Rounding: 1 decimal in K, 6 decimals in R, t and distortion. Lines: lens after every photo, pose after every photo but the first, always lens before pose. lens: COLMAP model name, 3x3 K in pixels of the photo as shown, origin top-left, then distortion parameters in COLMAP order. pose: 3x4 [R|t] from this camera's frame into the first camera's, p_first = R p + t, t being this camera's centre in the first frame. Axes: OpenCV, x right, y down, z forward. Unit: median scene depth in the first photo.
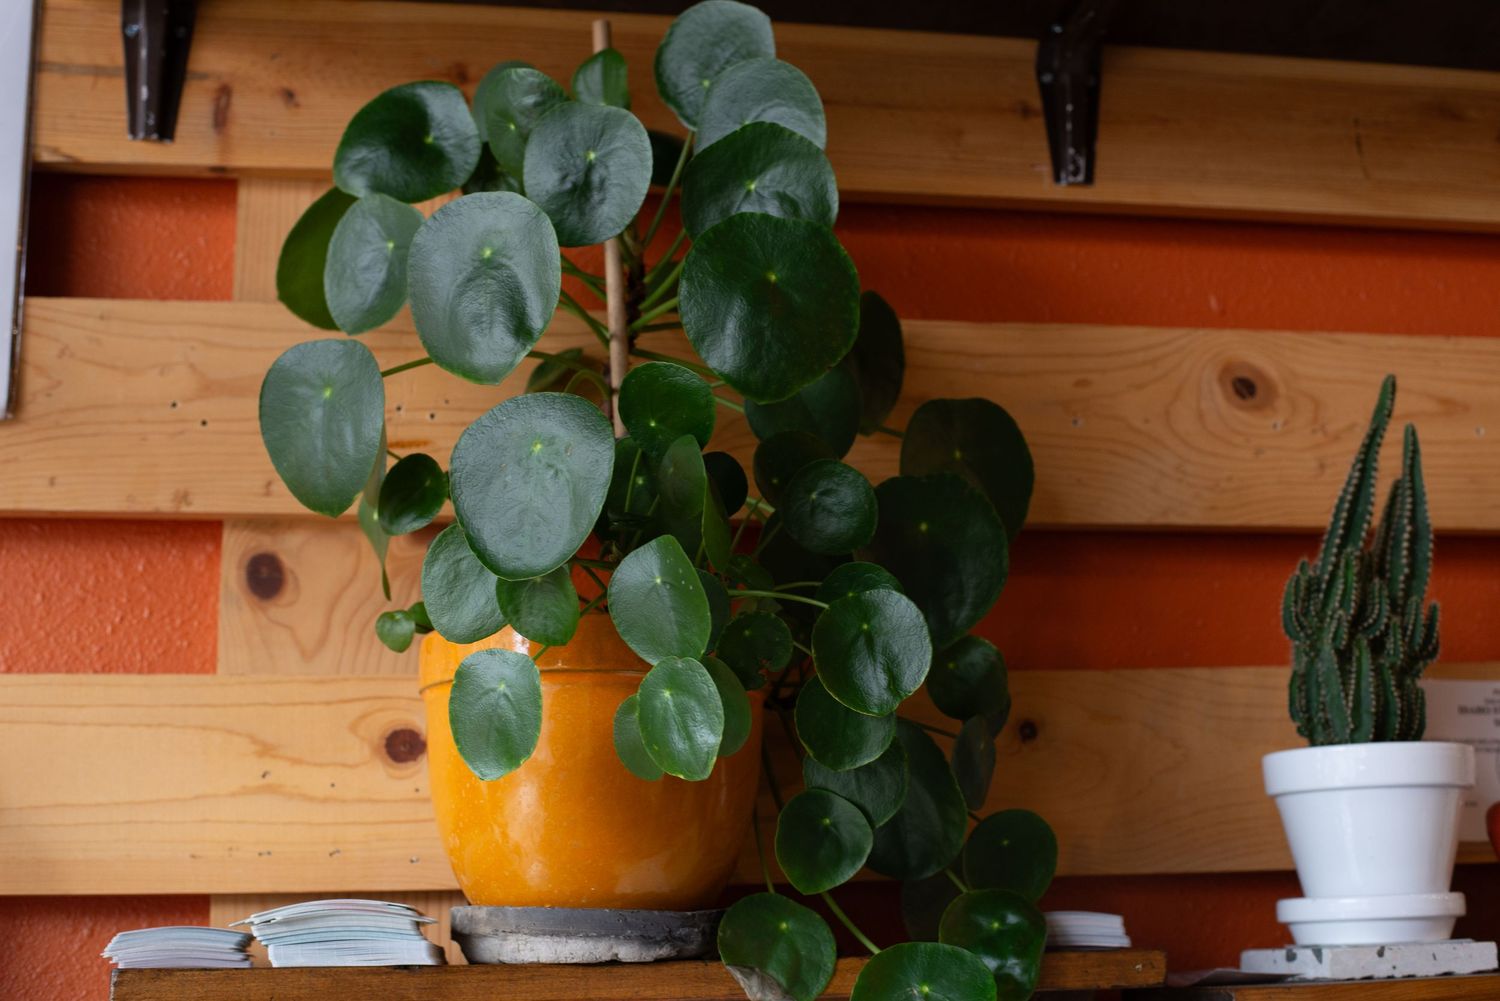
lens RADIAL K [[2168.8, 0, 750.0], [0, 2168.8, 500.5], [0, 0, 1]] dist [-0.088639, 0.013289]
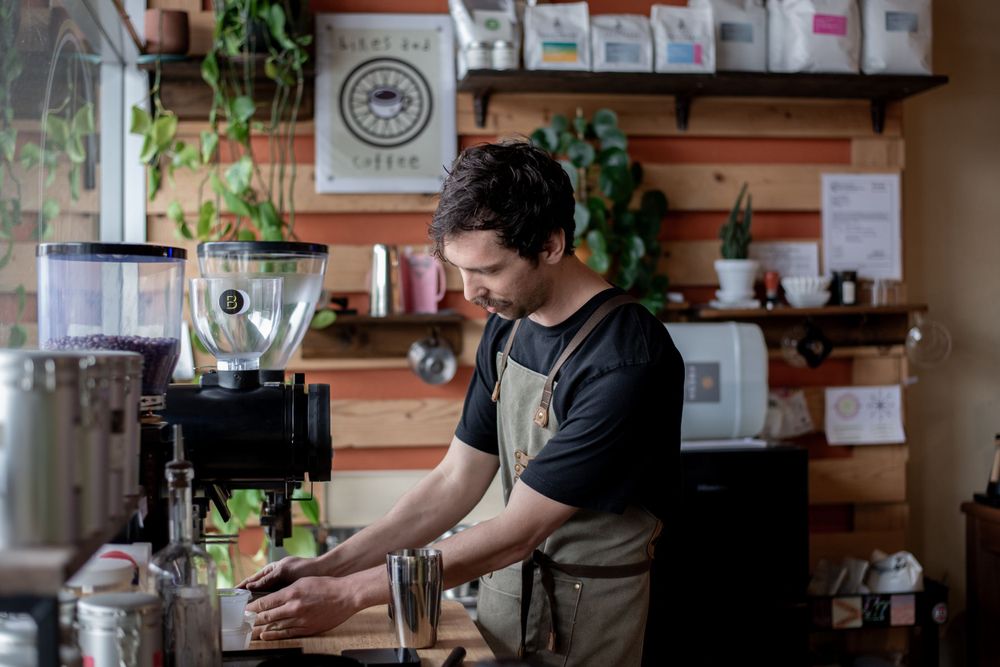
lens RADIAL K [[1445.9, 0, 500.0], [0, 1445.9, 333.5], [0, 0, 1]] dist [-0.088639, 0.013289]
pose [[0.998902, 0.011075, -0.045520, -0.096080], [0.001049, 0.966122, 0.258083, -0.569492], [0.046836, -0.257847, 0.965050, -2.218608]]
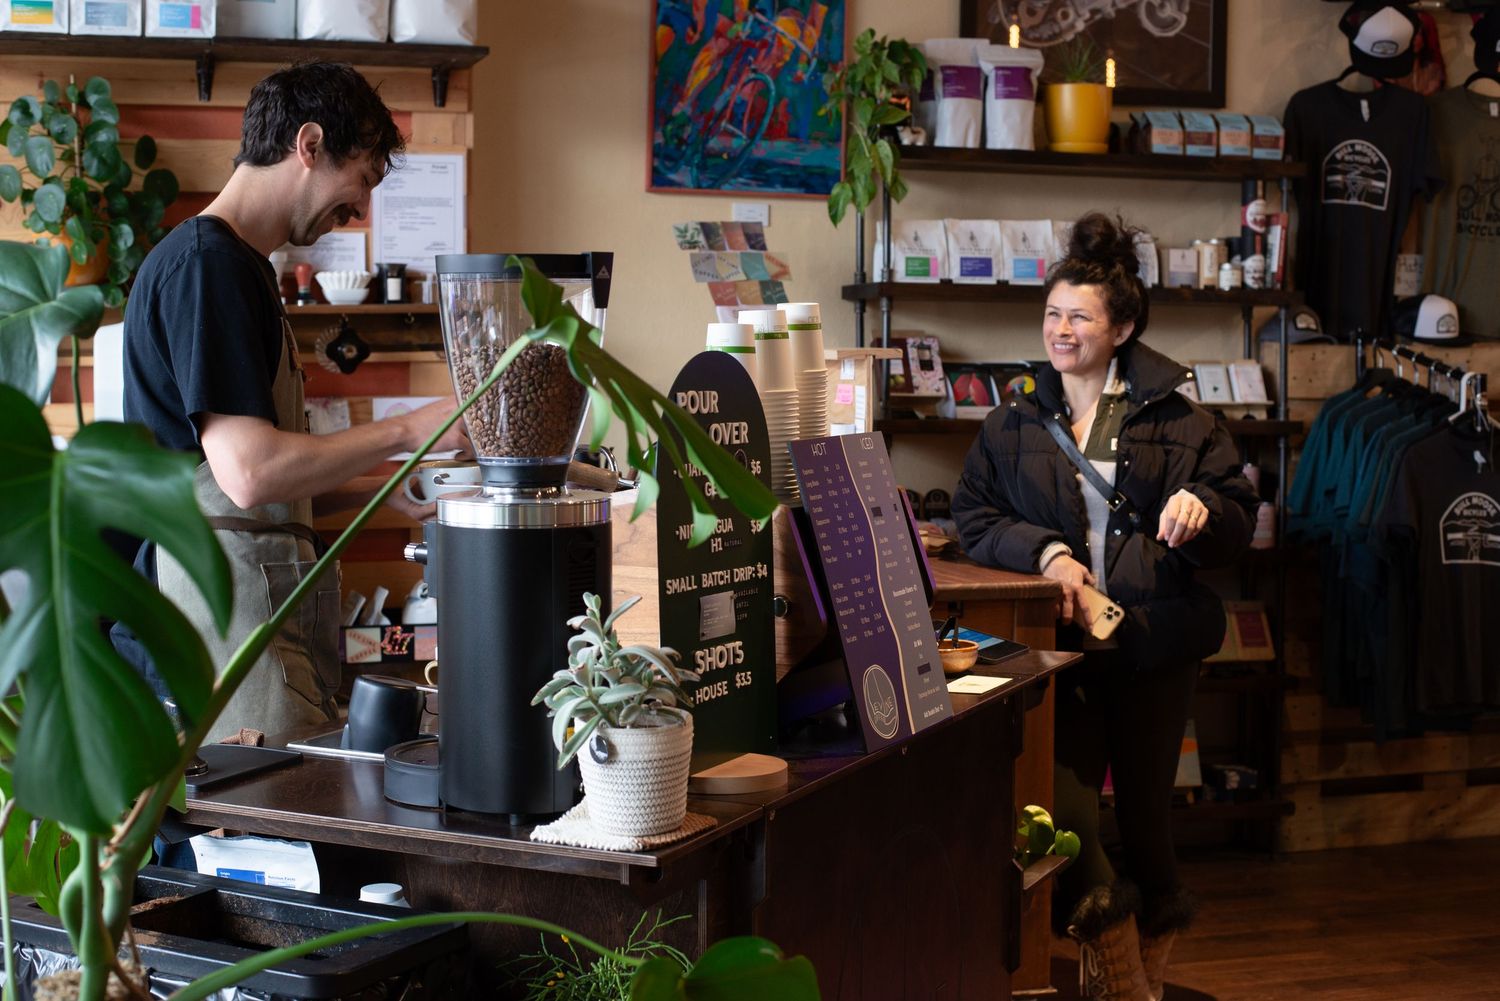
lens RADIAL K [[2168.8, 0, 750.0], [0, 2168.8, 500.5], [0, 0, 1]] dist [-0.088639, 0.013289]
pose [[0.995873, 0.020449, 0.088423, 0.890913], [-0.048357, 0.944025, 0.326311, -0.866580], [-0.076801, -0.329240, 0.941118, -3.285254]]
